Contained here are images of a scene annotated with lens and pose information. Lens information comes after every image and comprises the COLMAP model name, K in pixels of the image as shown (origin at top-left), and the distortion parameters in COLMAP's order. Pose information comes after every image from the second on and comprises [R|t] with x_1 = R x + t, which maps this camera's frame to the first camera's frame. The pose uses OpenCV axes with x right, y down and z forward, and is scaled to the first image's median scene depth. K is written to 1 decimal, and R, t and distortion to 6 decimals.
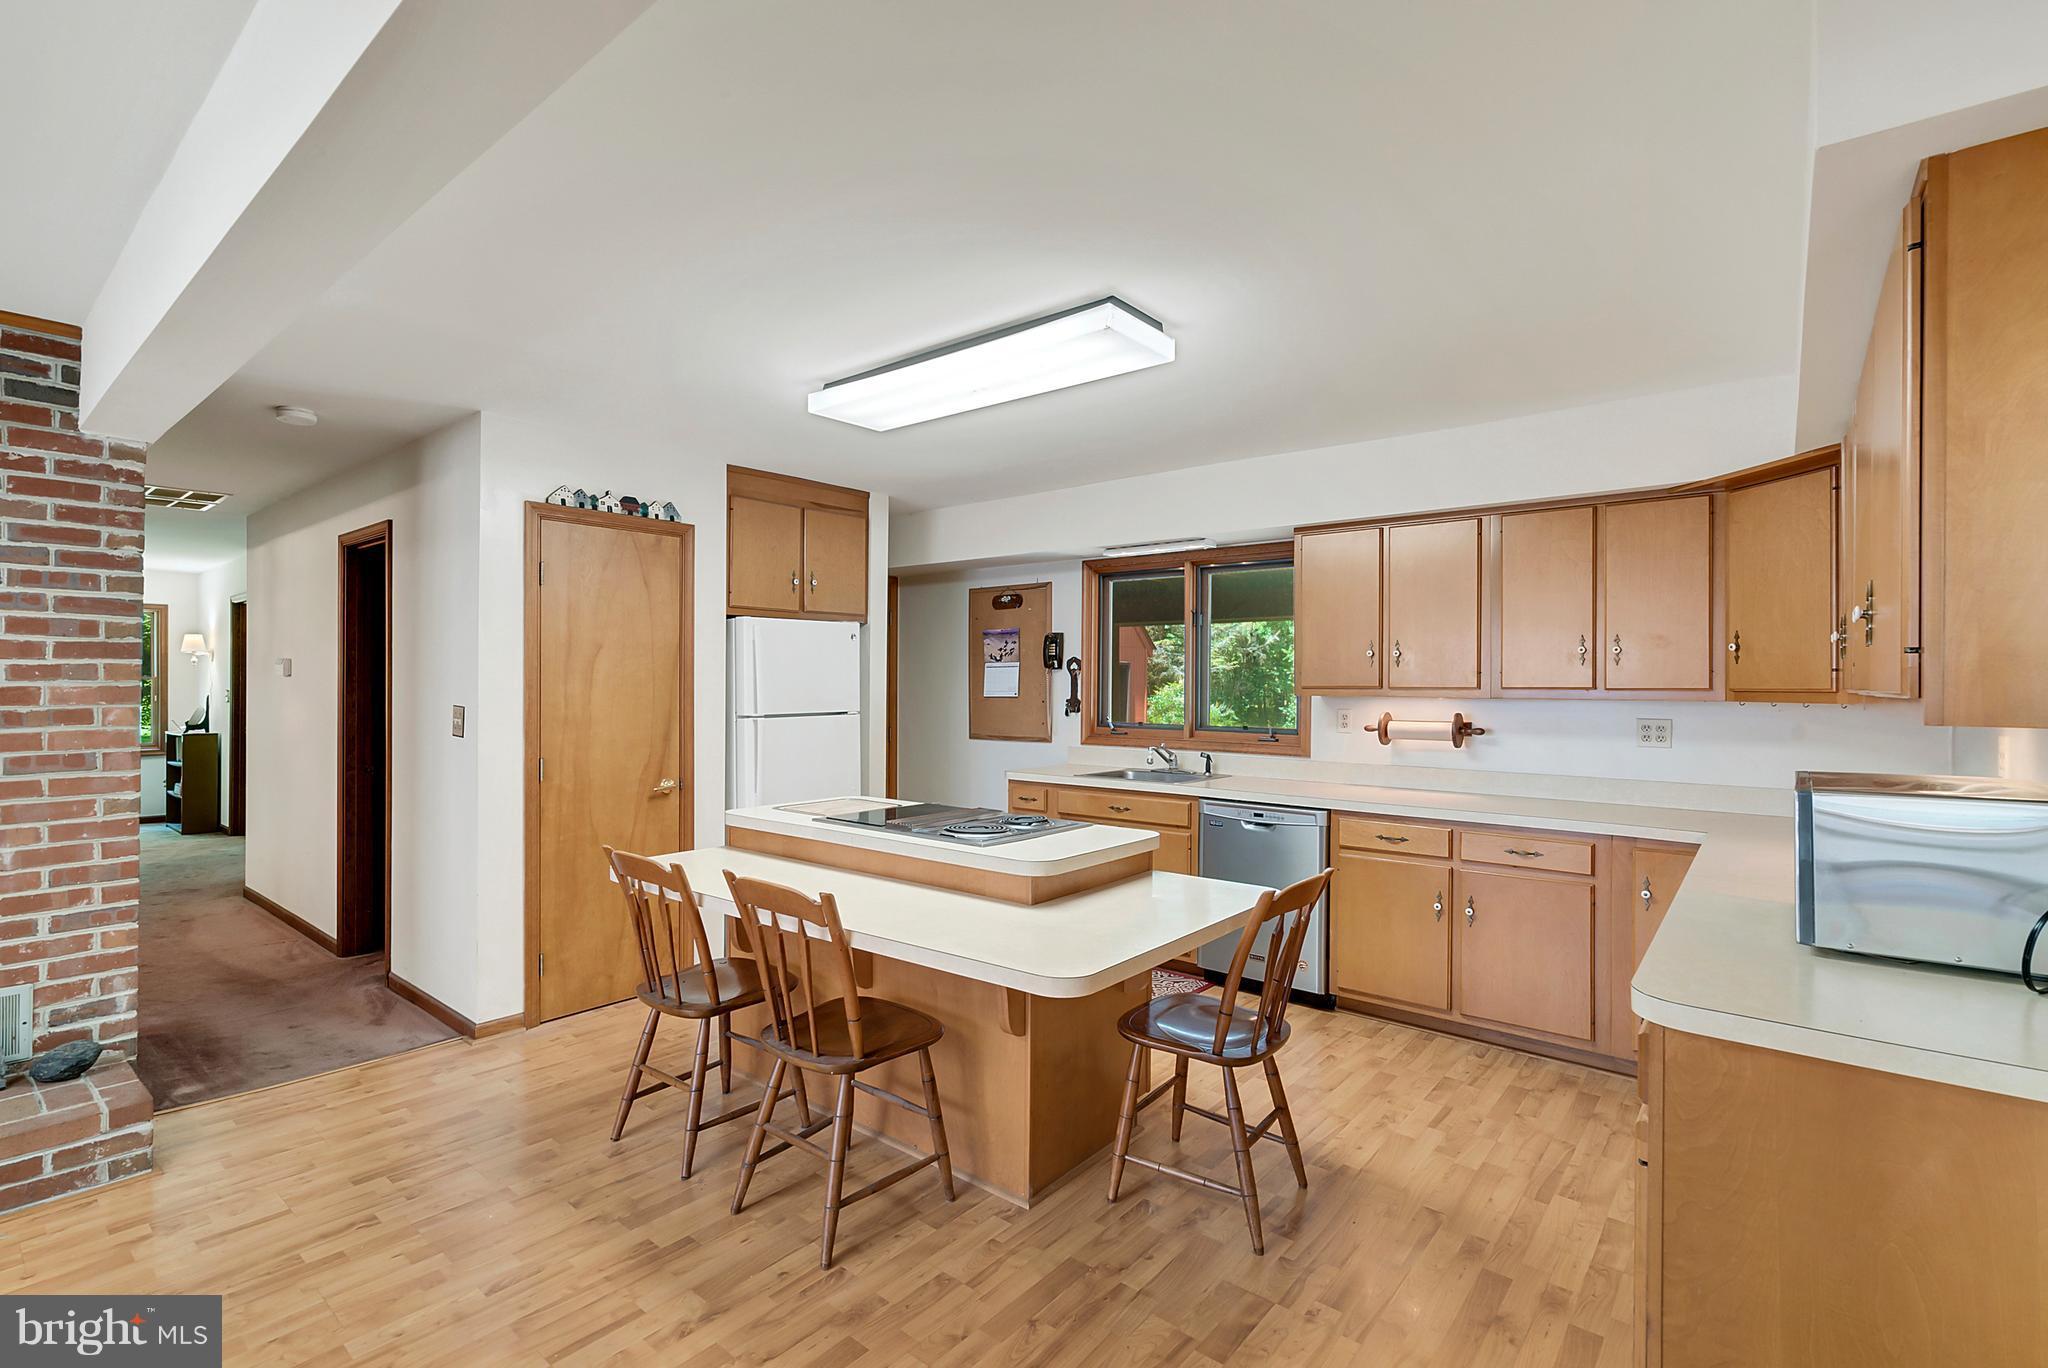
lens RADIAL K [[929.3, 0, 1024.0], [0, 929.3, 684.0], [0, 0, 1]] dist [-0.000135, 0.000424]
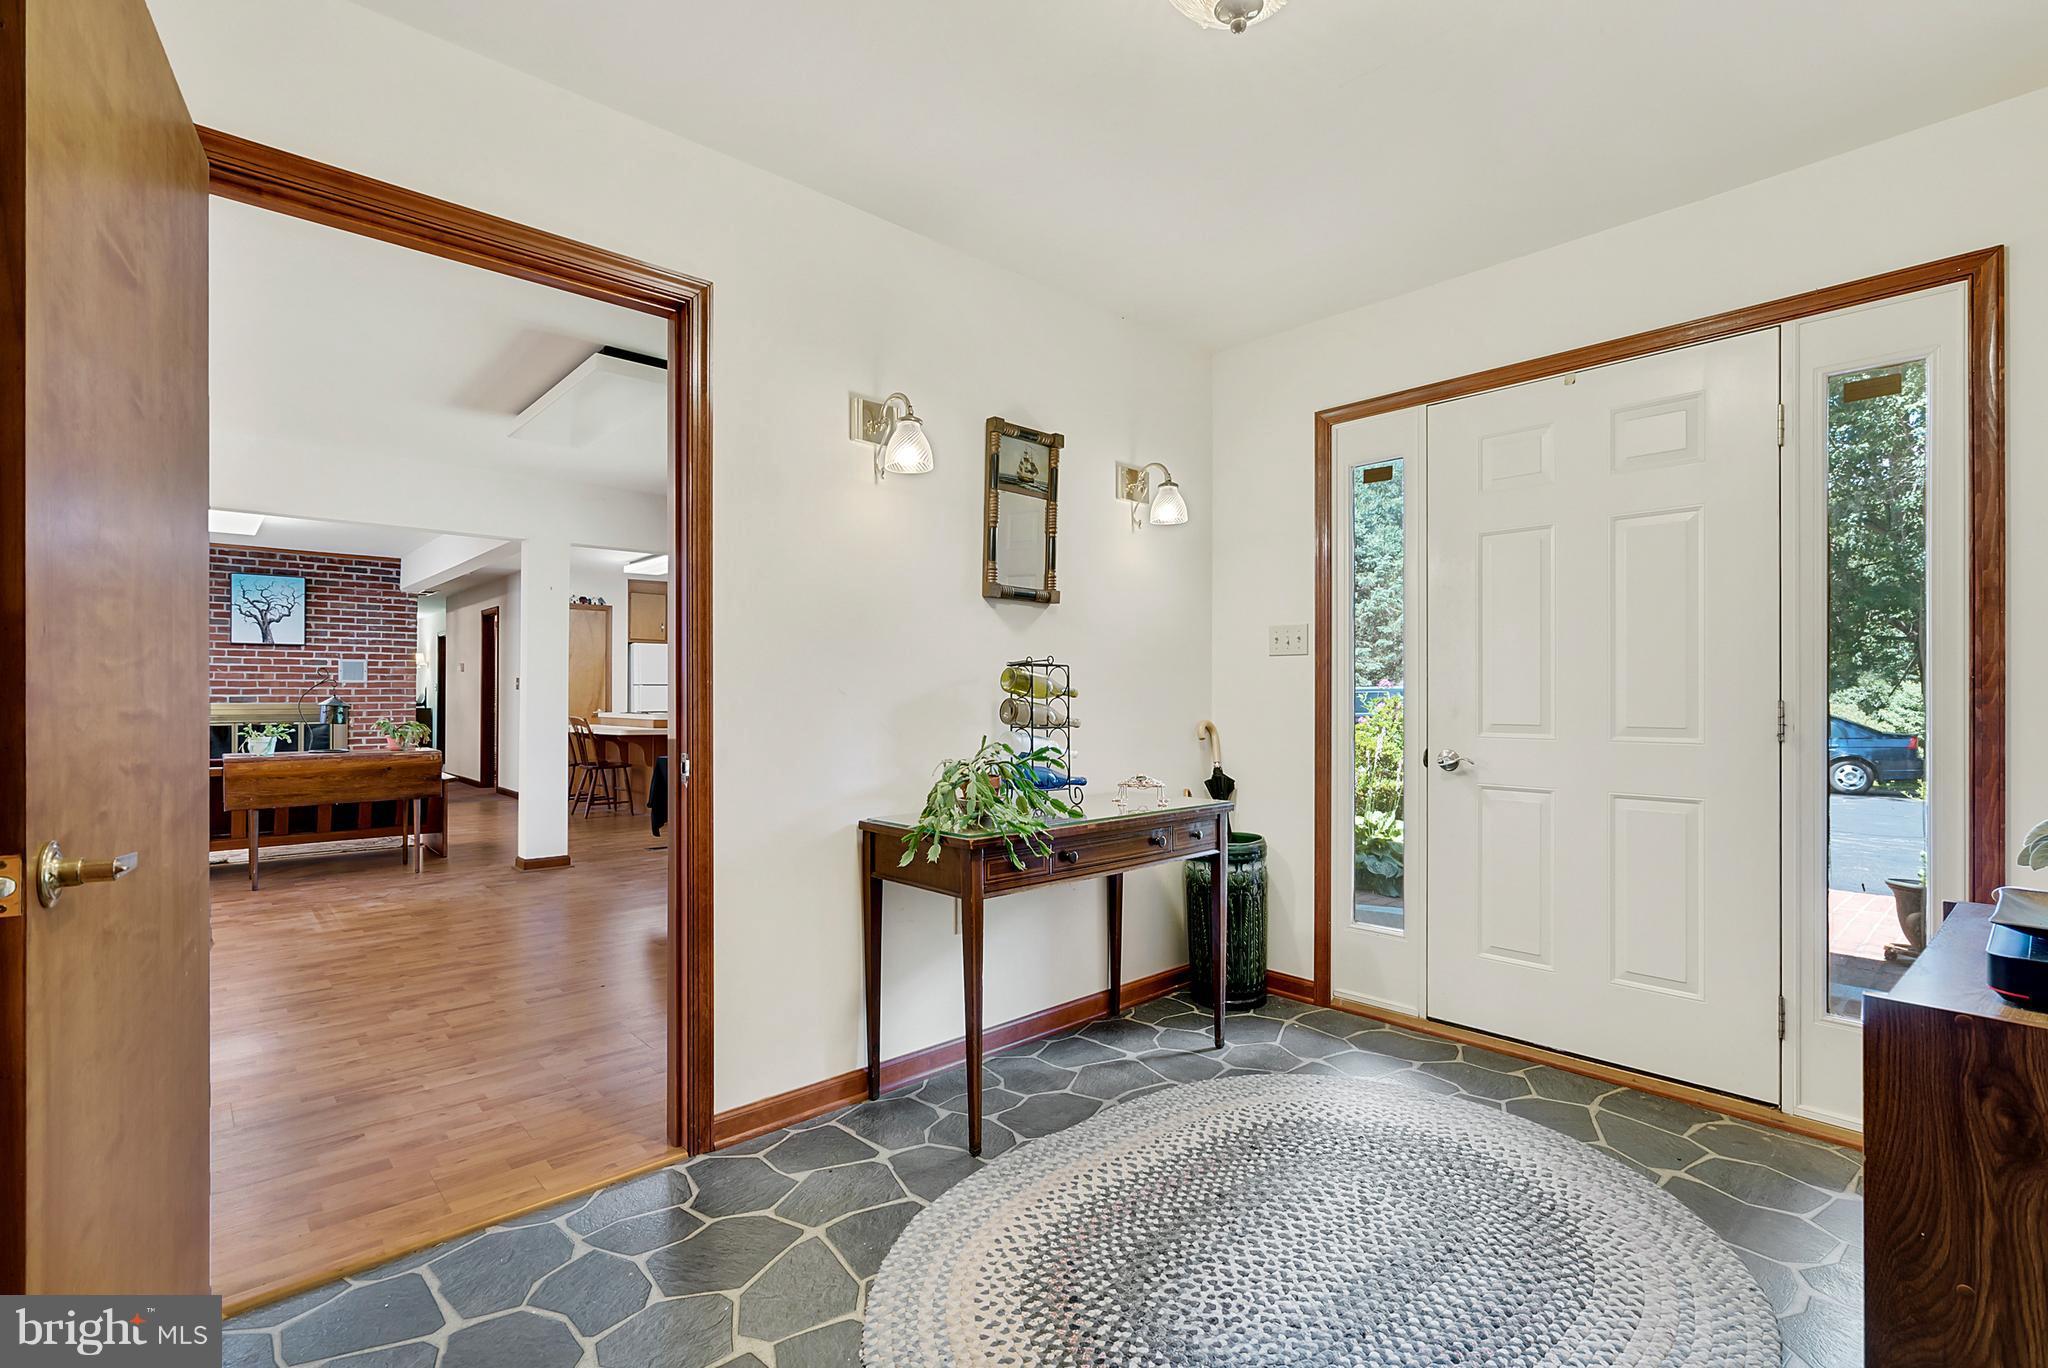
lens RADIAL K [[935.3, 0, 1024.0], [0, 935.3, 684.0], [0, 0, 1]] dist [0.004147, 0.000419]
pose [[0.989969, -0.006540, -0.141134, 1.578343], [0.004431, 0.999874, -0.015247, 0.114705], [0.141216, 0.014468, 0.989873, -1.900301]]
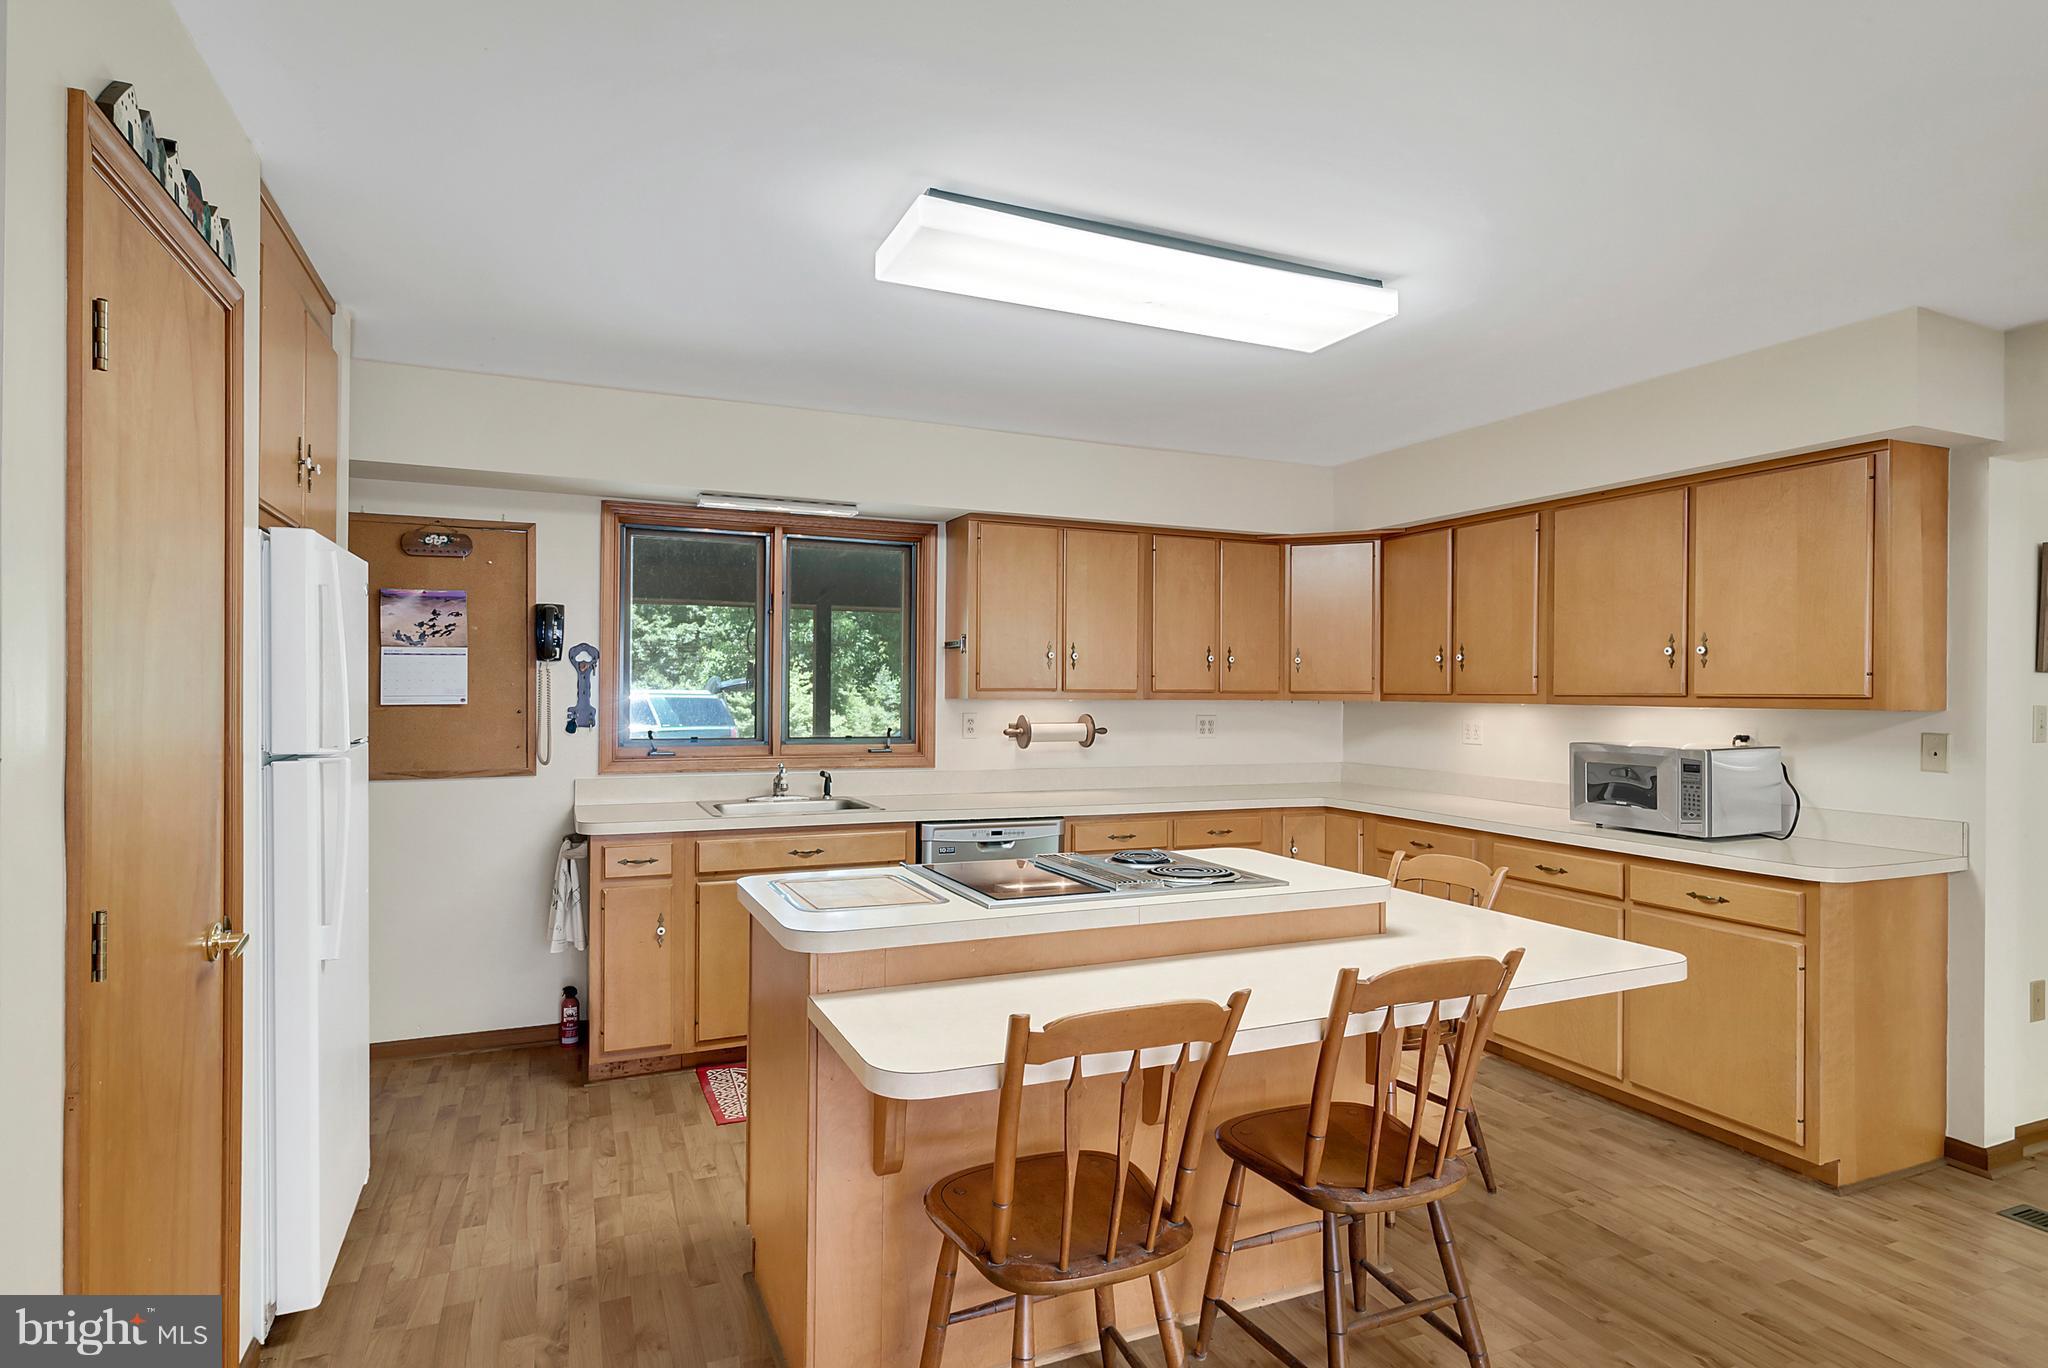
lens RADIAL K [[1073.2, 0, 1024.0], [0, 1073.2, 684.0], [0, 0, 1]] dist [0.002188, 0.000417]
pose [[0.459750, 0.005731, 0.888030, -0.941999], [-0.004066, 0.999982, -0.004348, 0.003897], [-0.888039, -0.001611, 0.459766, 0.731483]]
